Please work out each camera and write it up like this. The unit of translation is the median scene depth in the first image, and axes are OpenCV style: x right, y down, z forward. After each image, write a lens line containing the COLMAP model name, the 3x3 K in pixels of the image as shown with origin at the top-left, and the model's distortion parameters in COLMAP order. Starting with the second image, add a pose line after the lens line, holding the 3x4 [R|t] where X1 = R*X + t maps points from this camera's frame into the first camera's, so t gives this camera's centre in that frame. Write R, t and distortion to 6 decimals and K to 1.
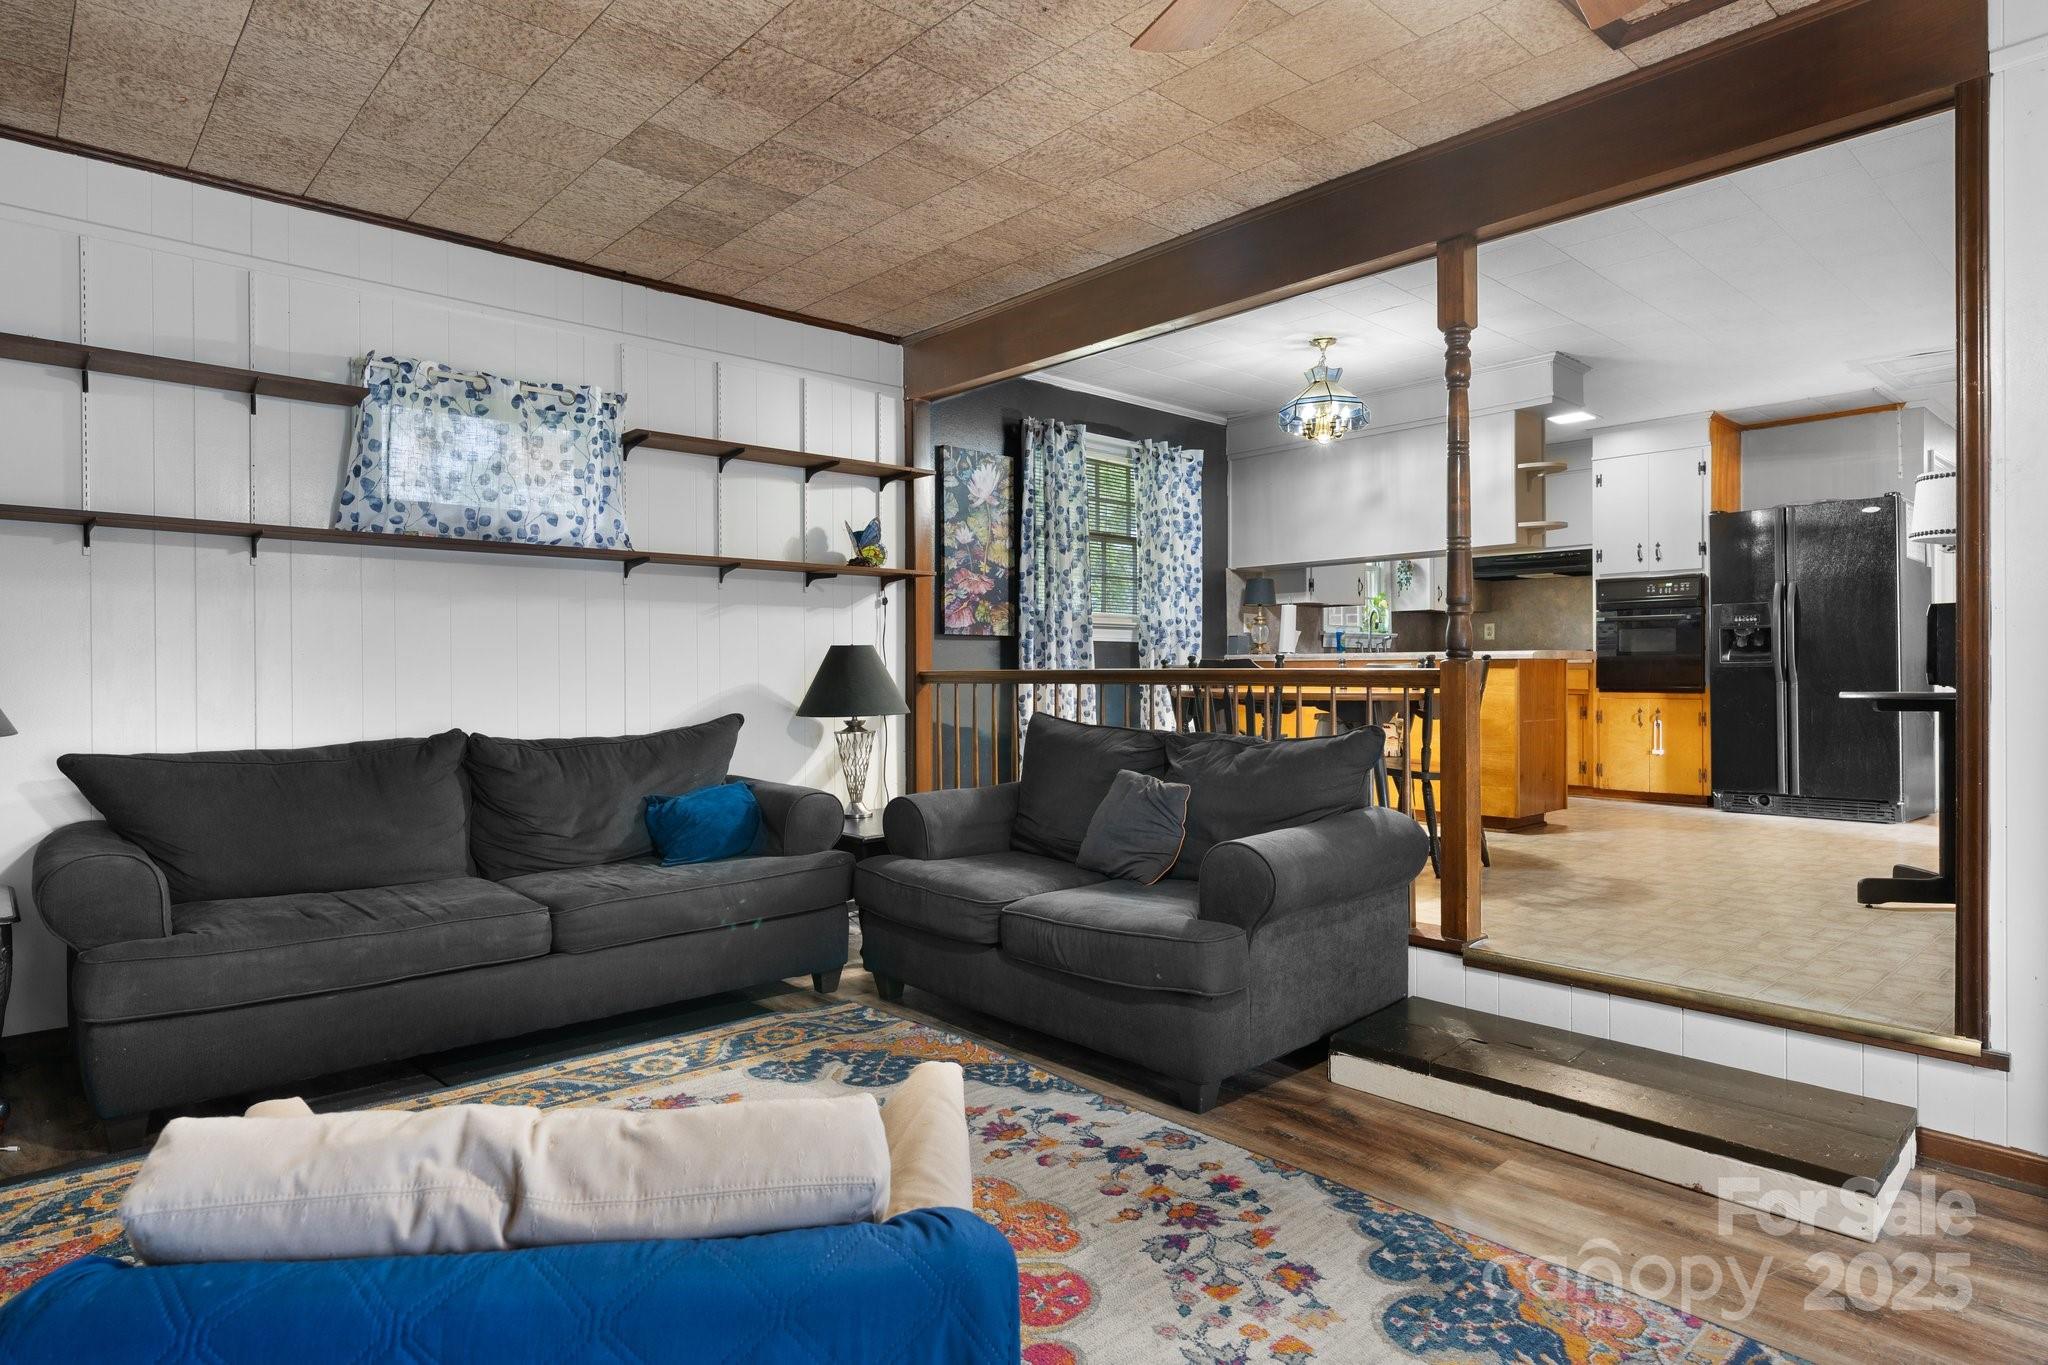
lens RADIAL K [[1130.4, 0, 1017.6], [0, 1130.4, 676.3], [0, 0, 1]] dist [-0.006574, 0.001538]
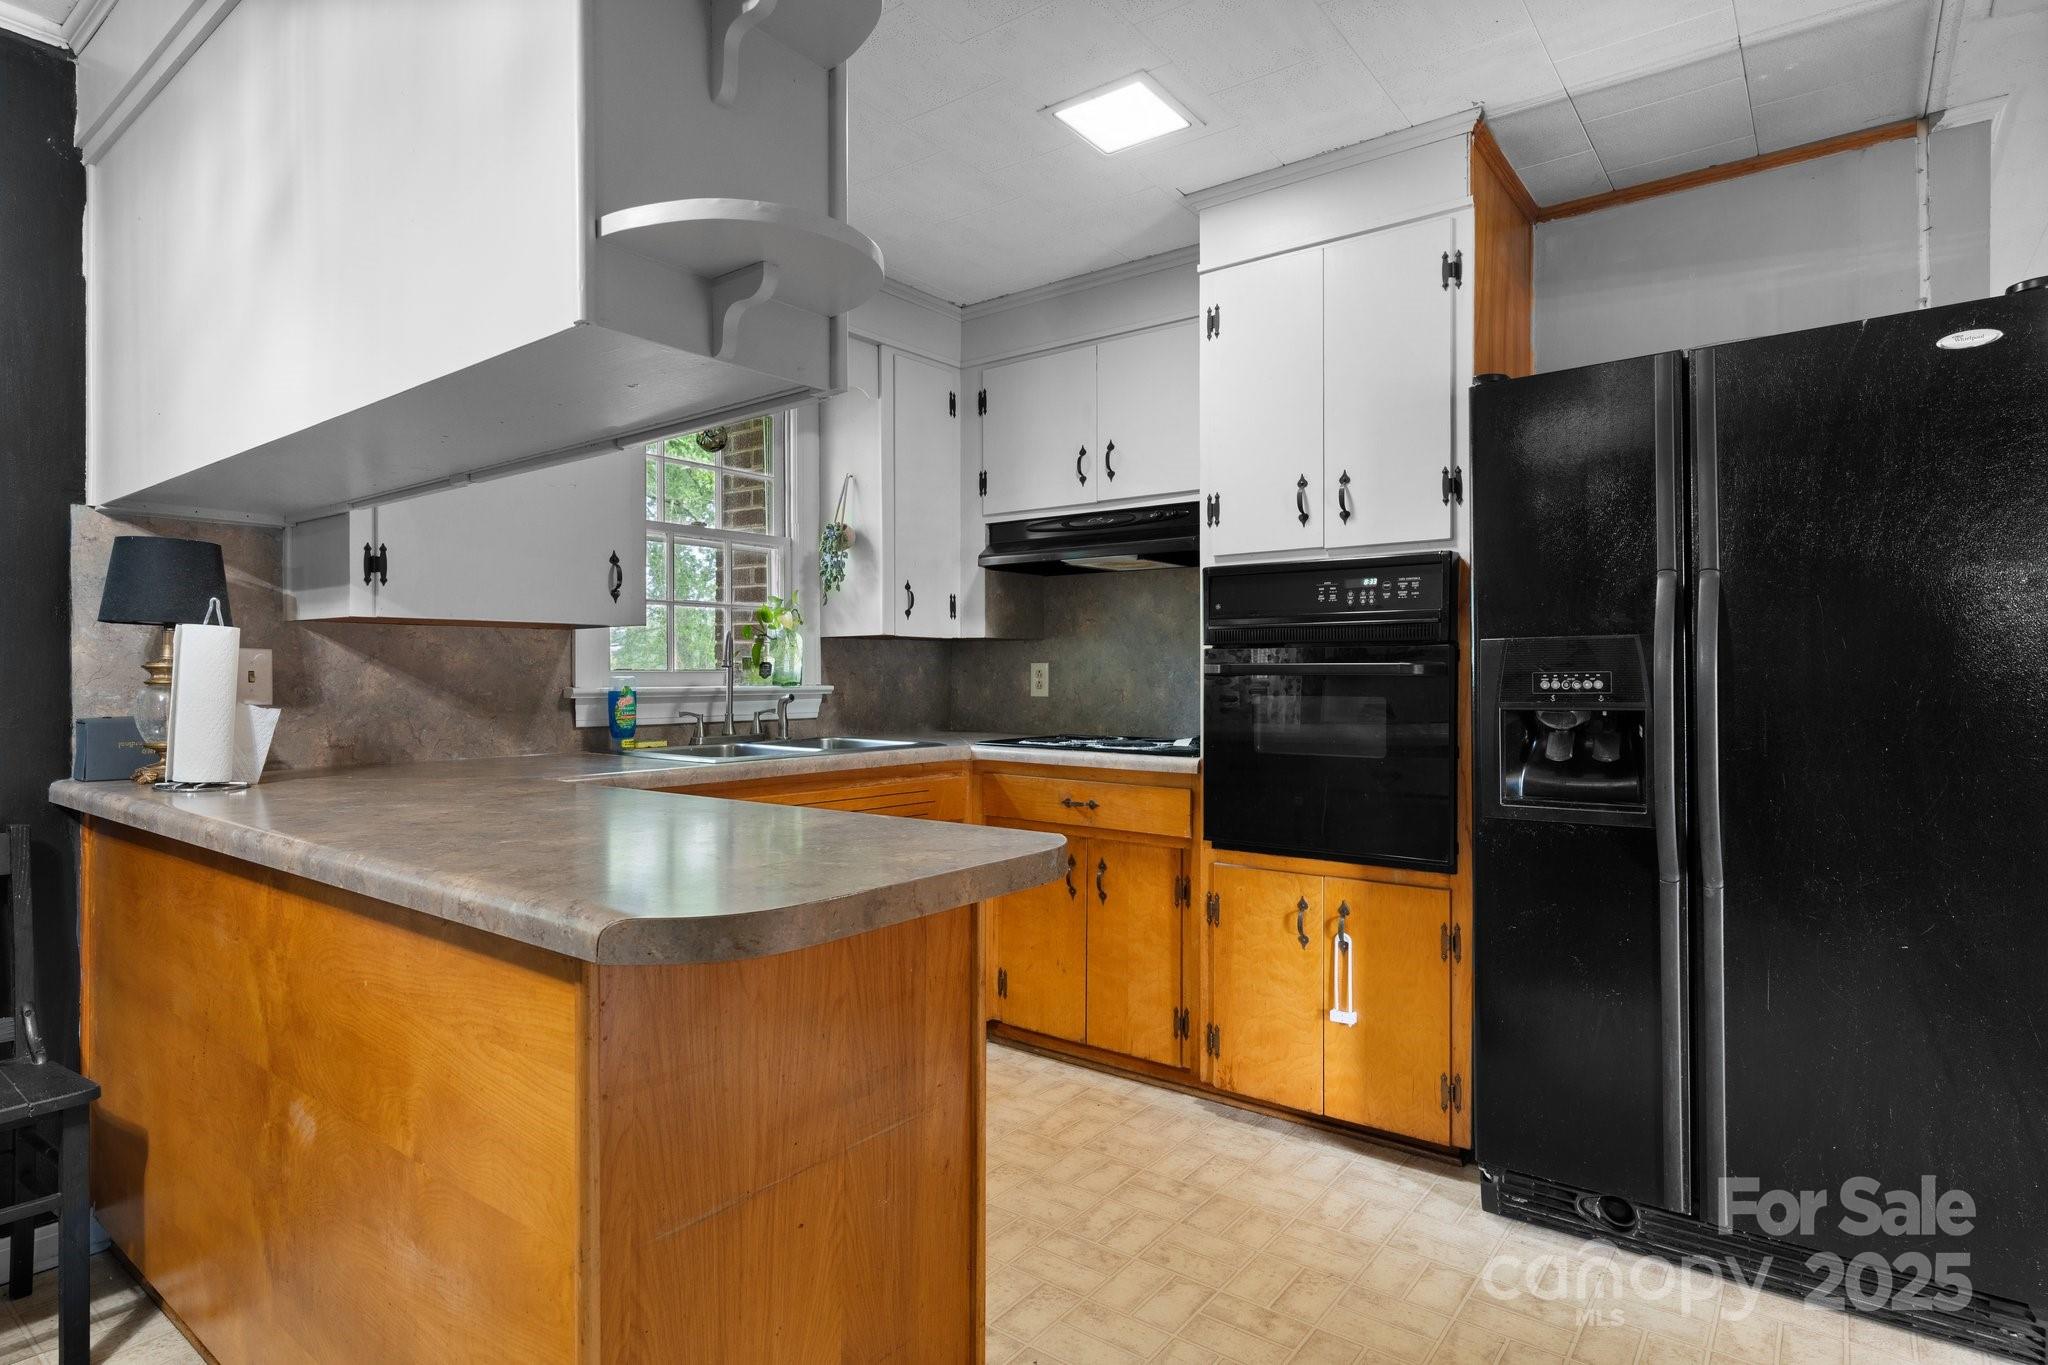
lens RADIAL K [[1079.0, 0, 1014.2], [0, 1079.0, 682.6], [0, 0, 1]] dist [-0.006062, 0.000797]
pose [[0.982956, 0.001747, 0.183834, 0.491353], [-0.002000, 0.999997, 0.001190, -0.059426], [-0.183832, -0.001538, 0.982957, 0.831684]]
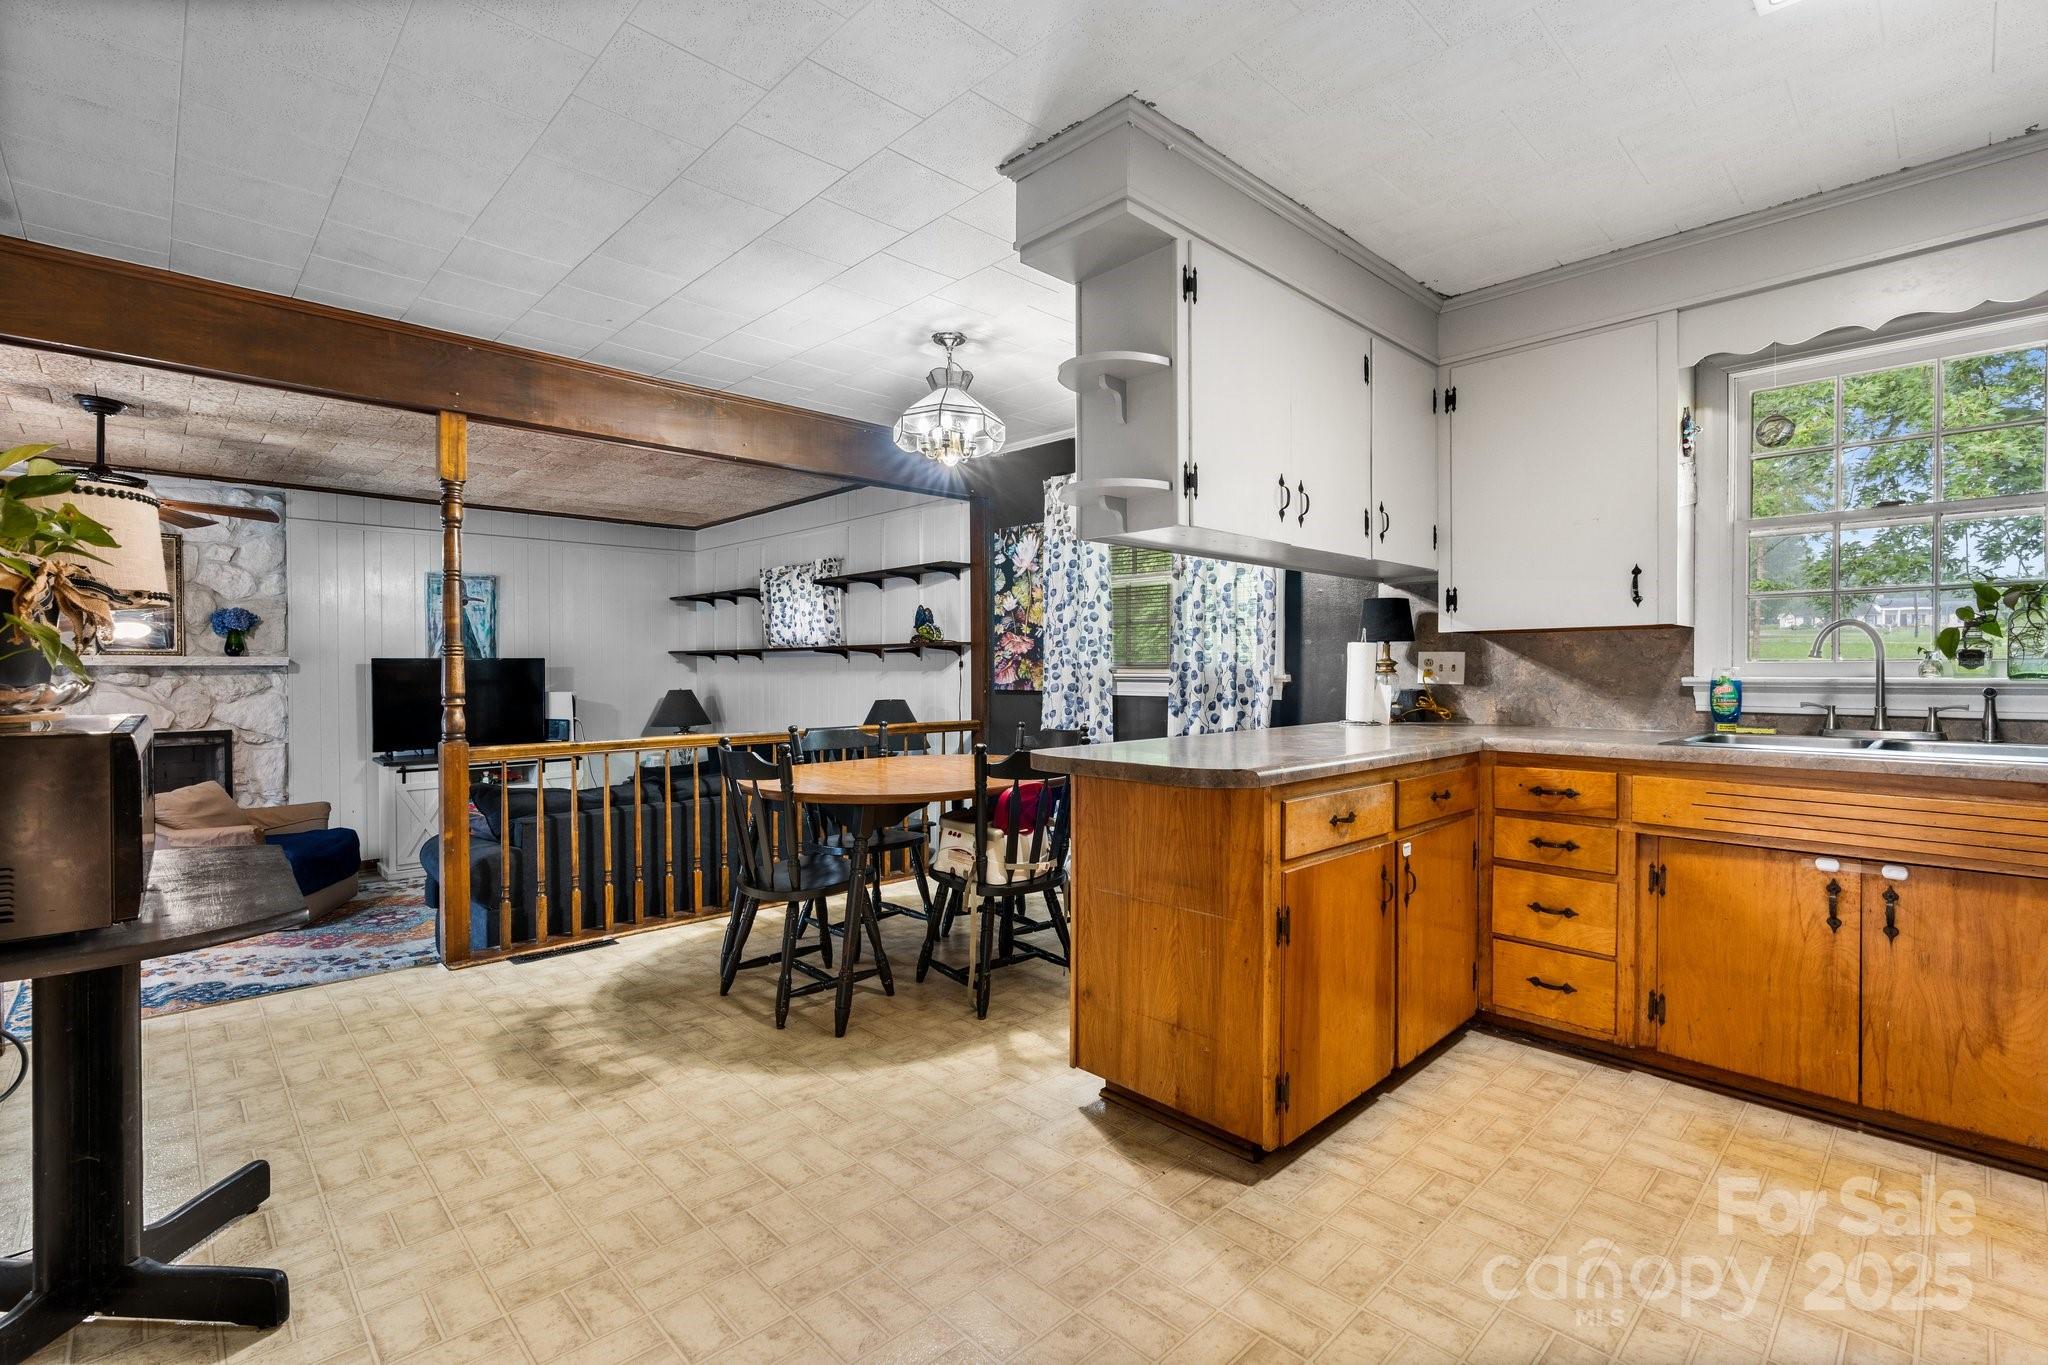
lens RADIAL K [[904.2, 0, 1021.5], [0, 904.2, 680.7], [0, 0, 1]] dist [-0.015091, 0.003331]
pose [[0.042550, 0.016684, -0.998955, 0.878276], [-0.001128, 0.999861, 0.016651, -0.062036], [0.999094, 0.000418, 0.042563, 0.982388]]
